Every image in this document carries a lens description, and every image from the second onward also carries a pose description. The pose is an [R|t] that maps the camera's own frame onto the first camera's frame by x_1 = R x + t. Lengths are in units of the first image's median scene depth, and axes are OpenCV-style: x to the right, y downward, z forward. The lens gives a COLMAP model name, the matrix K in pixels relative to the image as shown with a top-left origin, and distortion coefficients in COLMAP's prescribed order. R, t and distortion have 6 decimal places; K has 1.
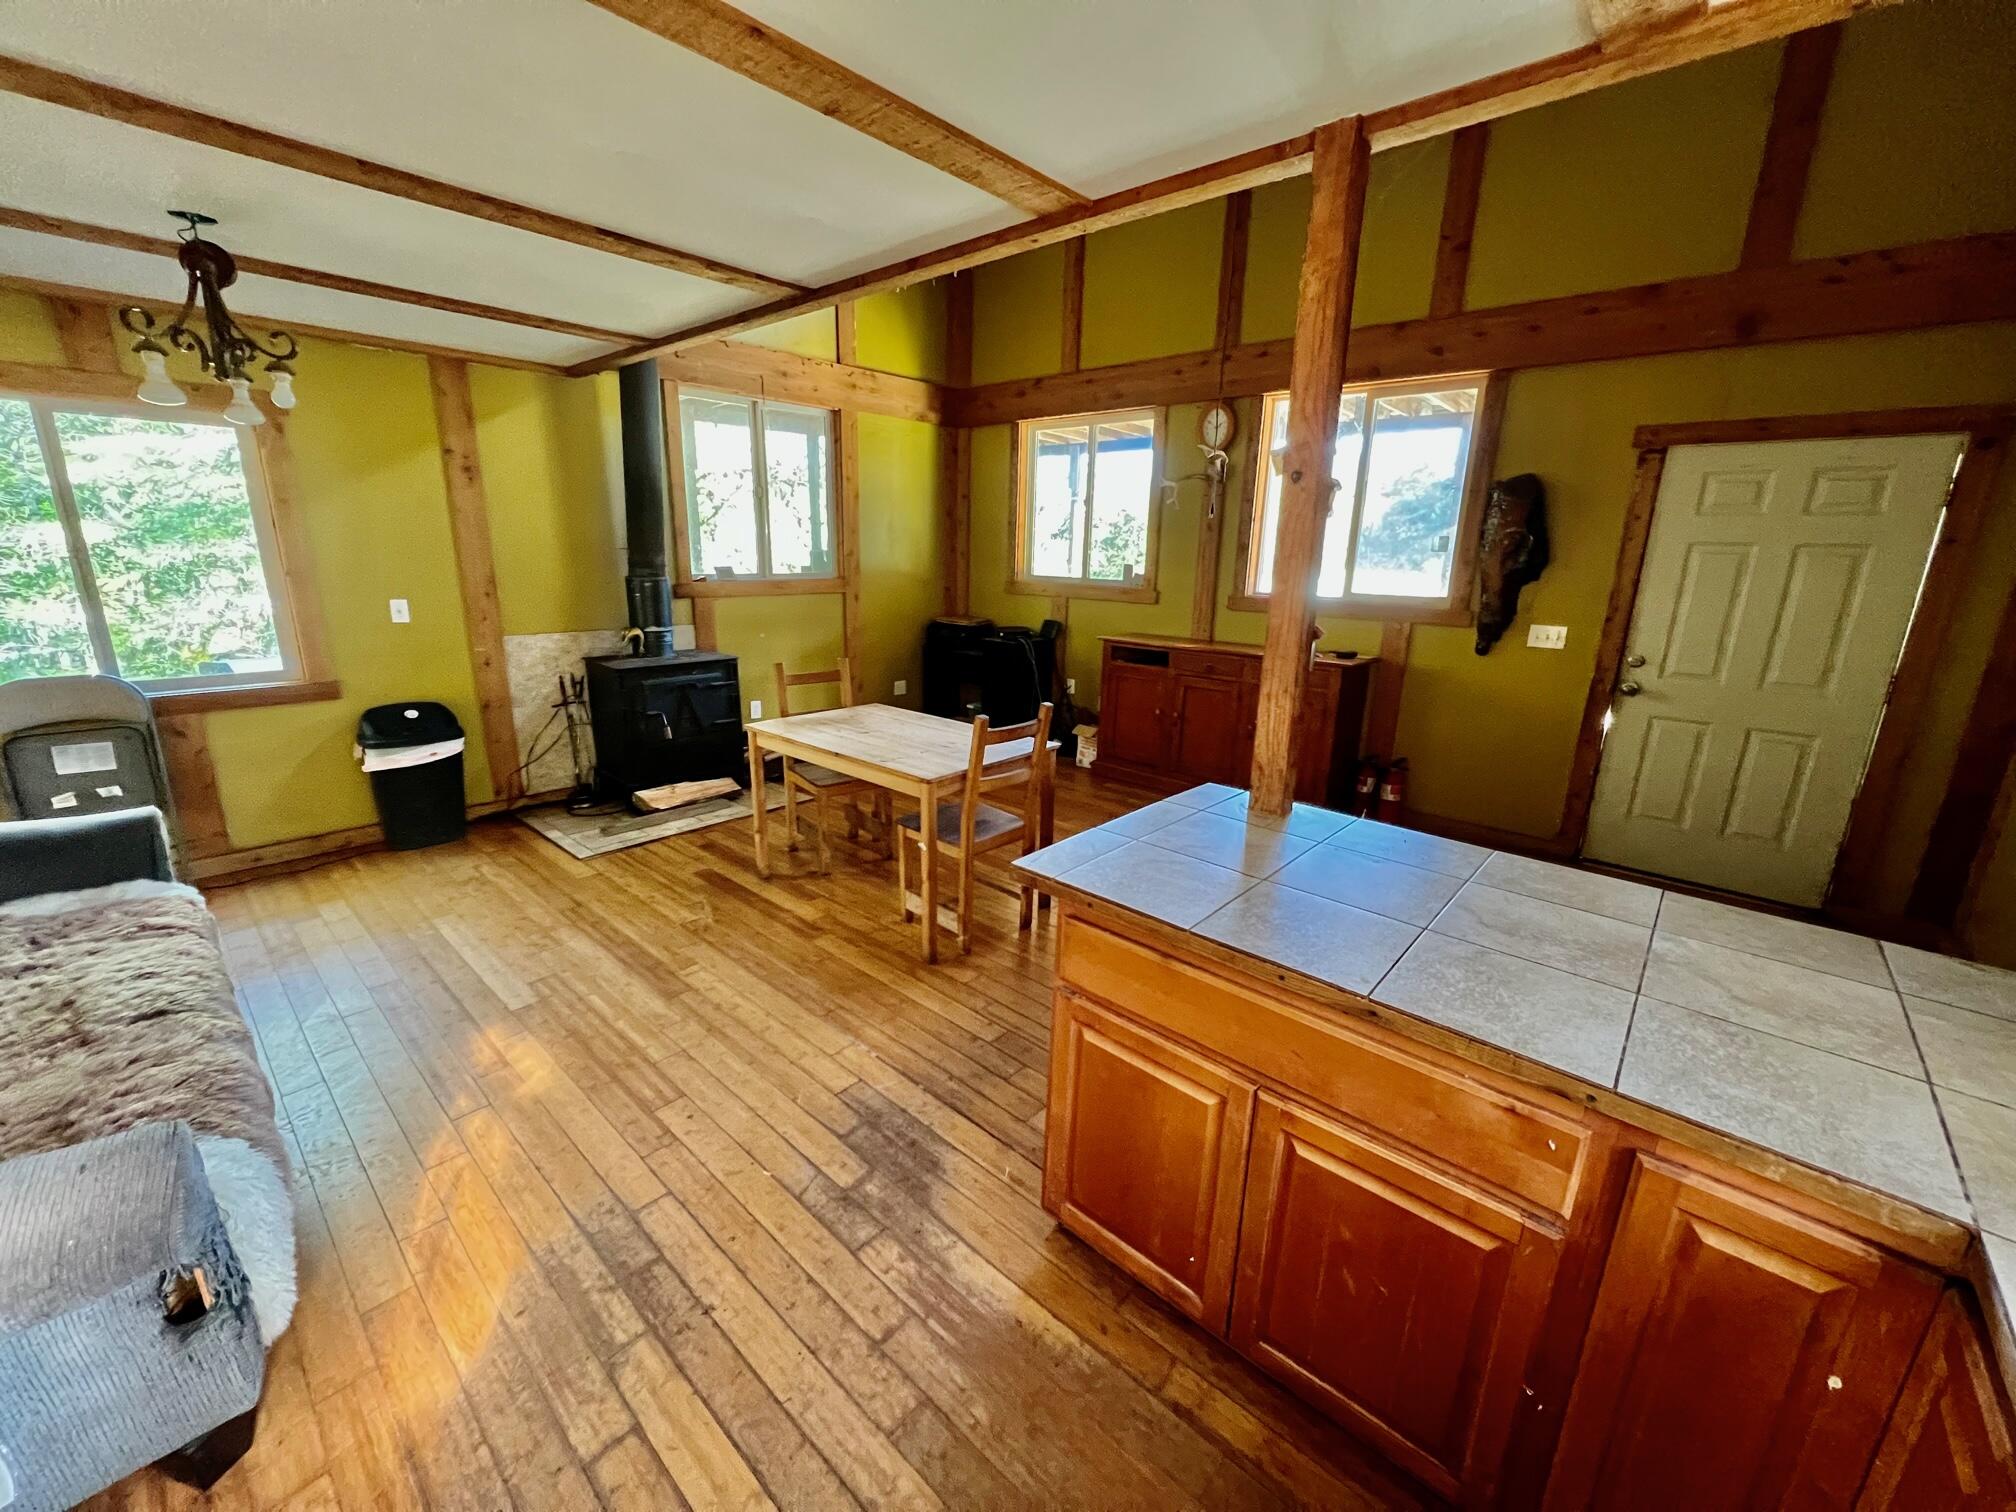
lens RADIAL K [[804.0, 0, 1003.8], [0, 804.0, 753.5], [0, 0, 1]] dist [0.000379, -0.000806]
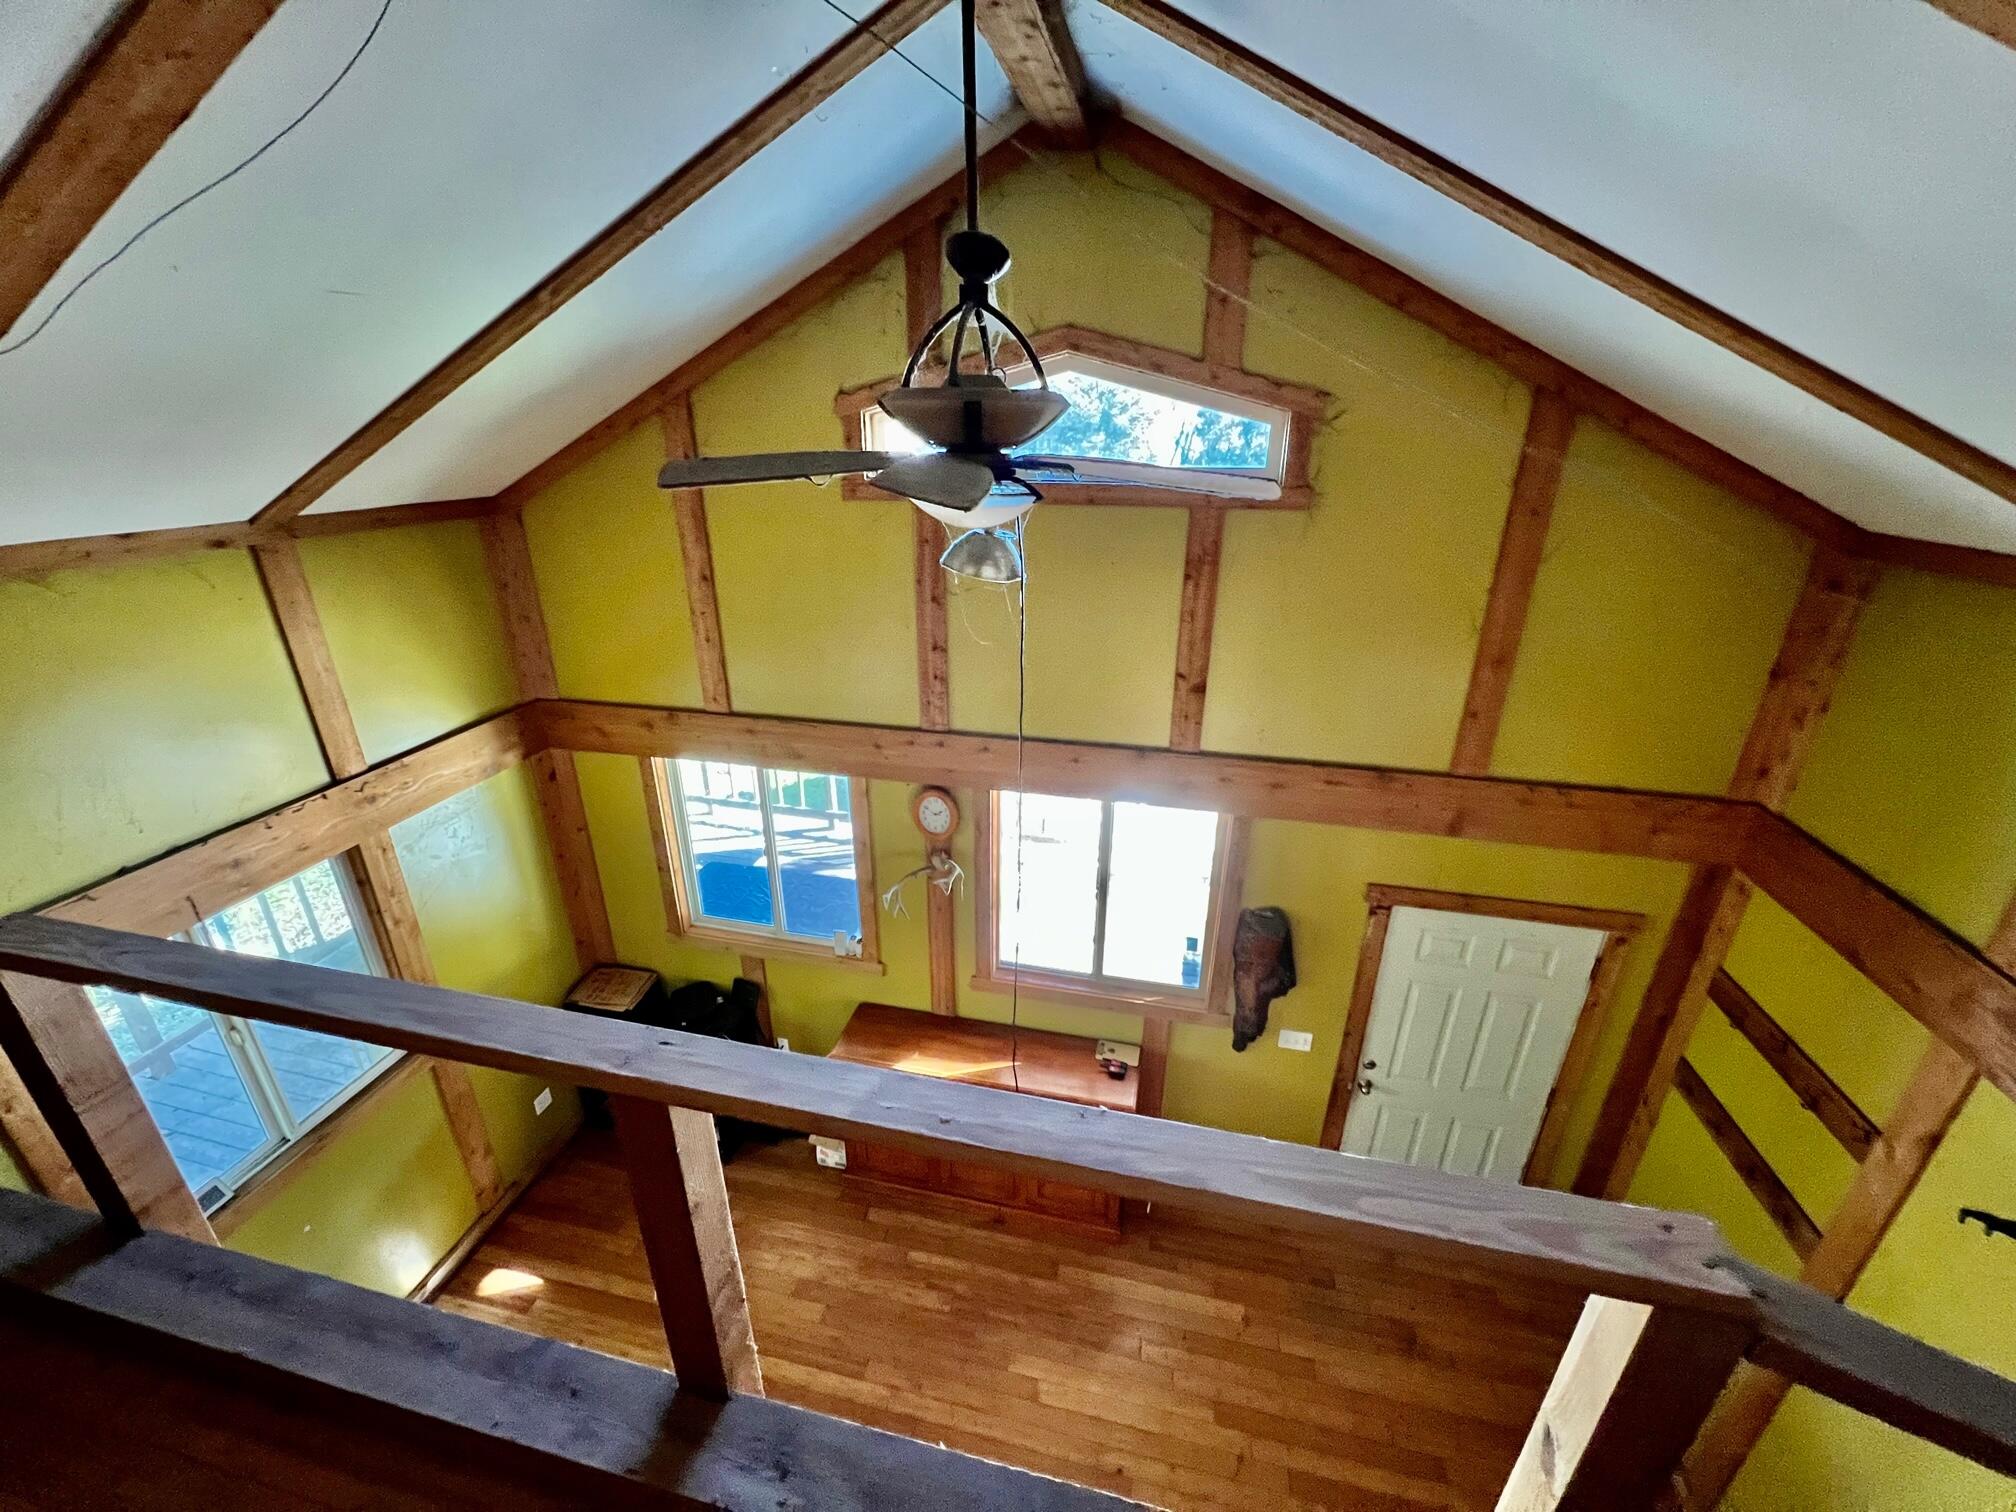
lens RADIAL K [[804.0, 0, 1007.5], [0, 804.0, 756.1], [0, 0, 1]] dist [0.000379, -0.000806]
pose [[0.873027, -0.202892, 0.443463, -0.032628], [0.138866, 0.975126, 0.172759, -0.729386], [-0.467483, -0.089241, 0.879486, 0.294168]]
